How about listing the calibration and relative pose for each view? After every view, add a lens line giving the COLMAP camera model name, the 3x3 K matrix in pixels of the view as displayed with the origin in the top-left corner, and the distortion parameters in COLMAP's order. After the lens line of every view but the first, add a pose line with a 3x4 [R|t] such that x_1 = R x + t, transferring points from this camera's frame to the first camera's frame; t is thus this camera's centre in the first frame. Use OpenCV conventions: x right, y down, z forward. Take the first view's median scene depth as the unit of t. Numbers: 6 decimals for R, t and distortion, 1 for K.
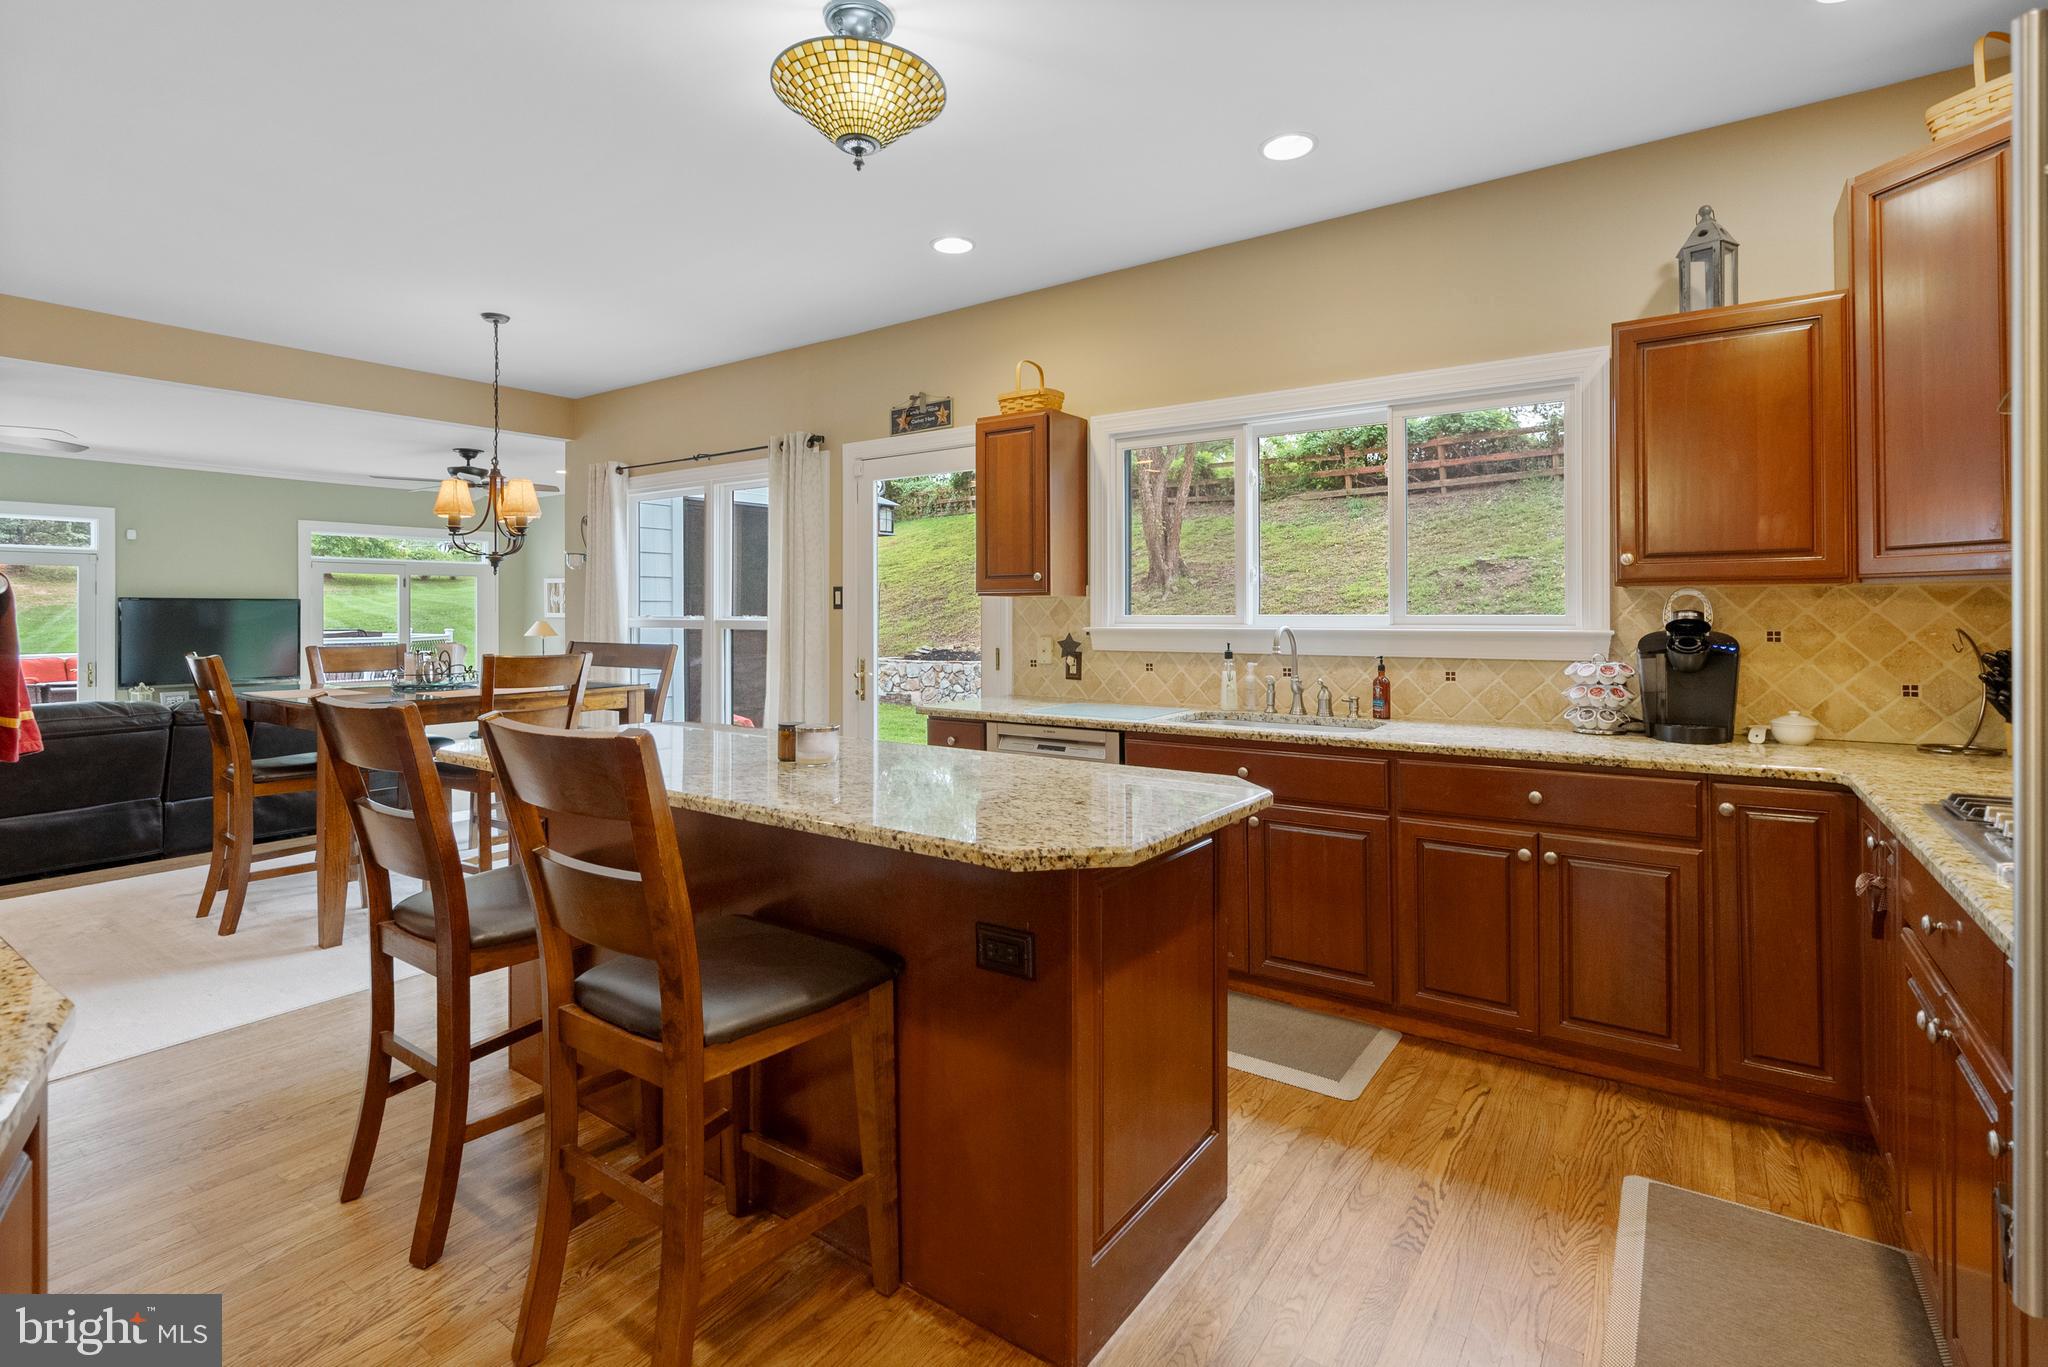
lens RADIAL K [[957.7, 0, 1029.4], [0, 957.7, 601.5], [0, 0, 1]] dist [-0.006343, 0.003104]
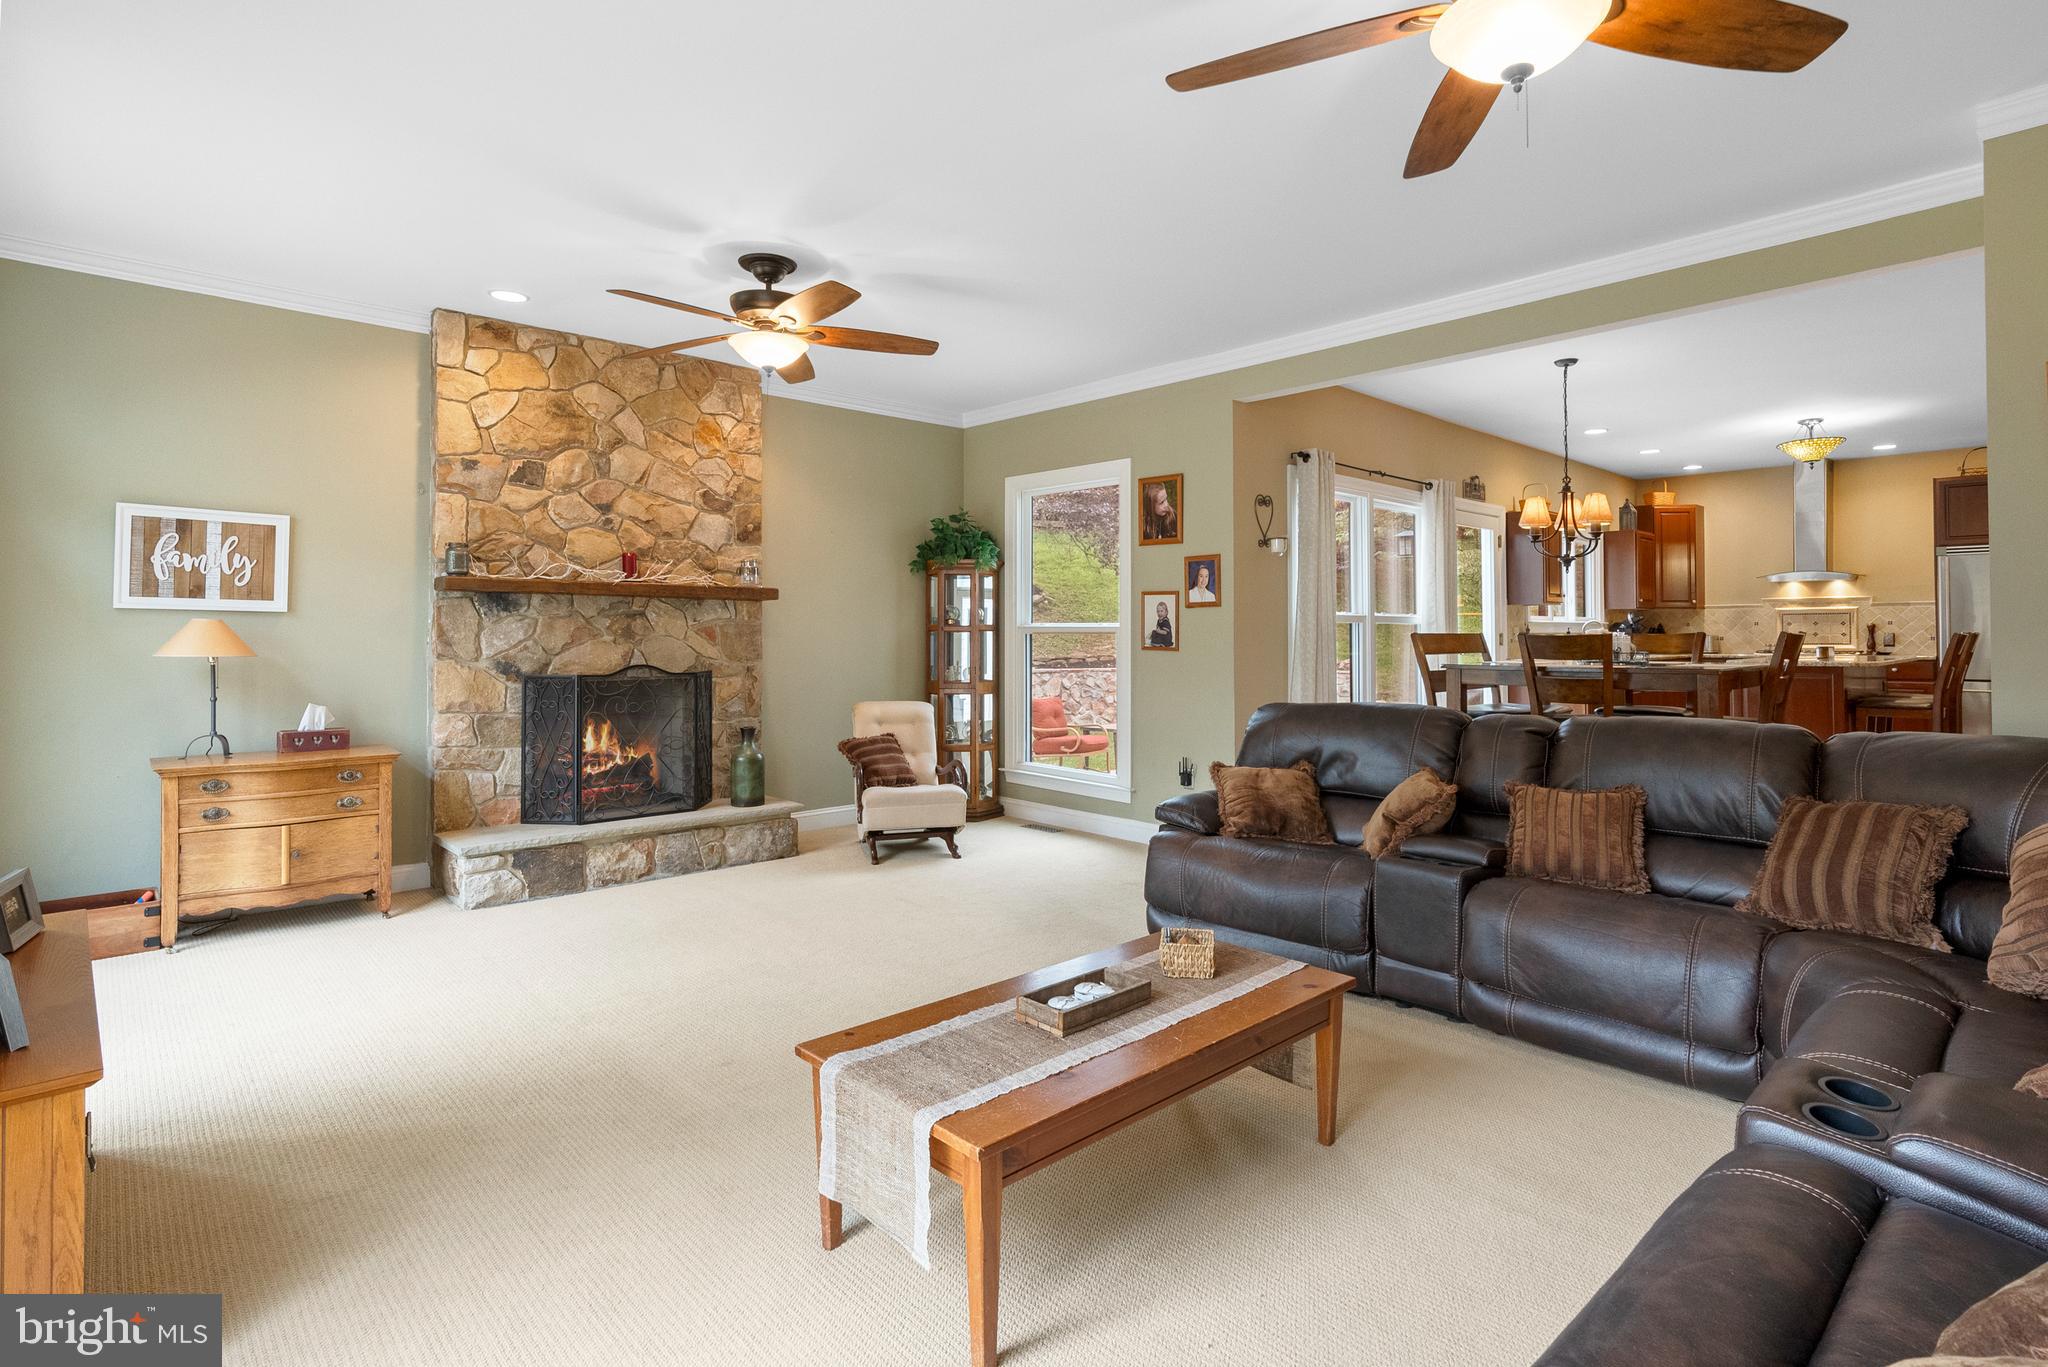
lens RADIAL K [[1007.2, 0, 1030.8], [0, 1007.2, 619.9], [0, 0, 1]] dist [-0.010026, 0.003609]
pose [[0.211057, 0.014838, 0.977361, -1.961181], [-0.010093, 0.999865, -0.013000, 0.054398], [-0.977422, -0.007120, 0.211178, 1.402625]]
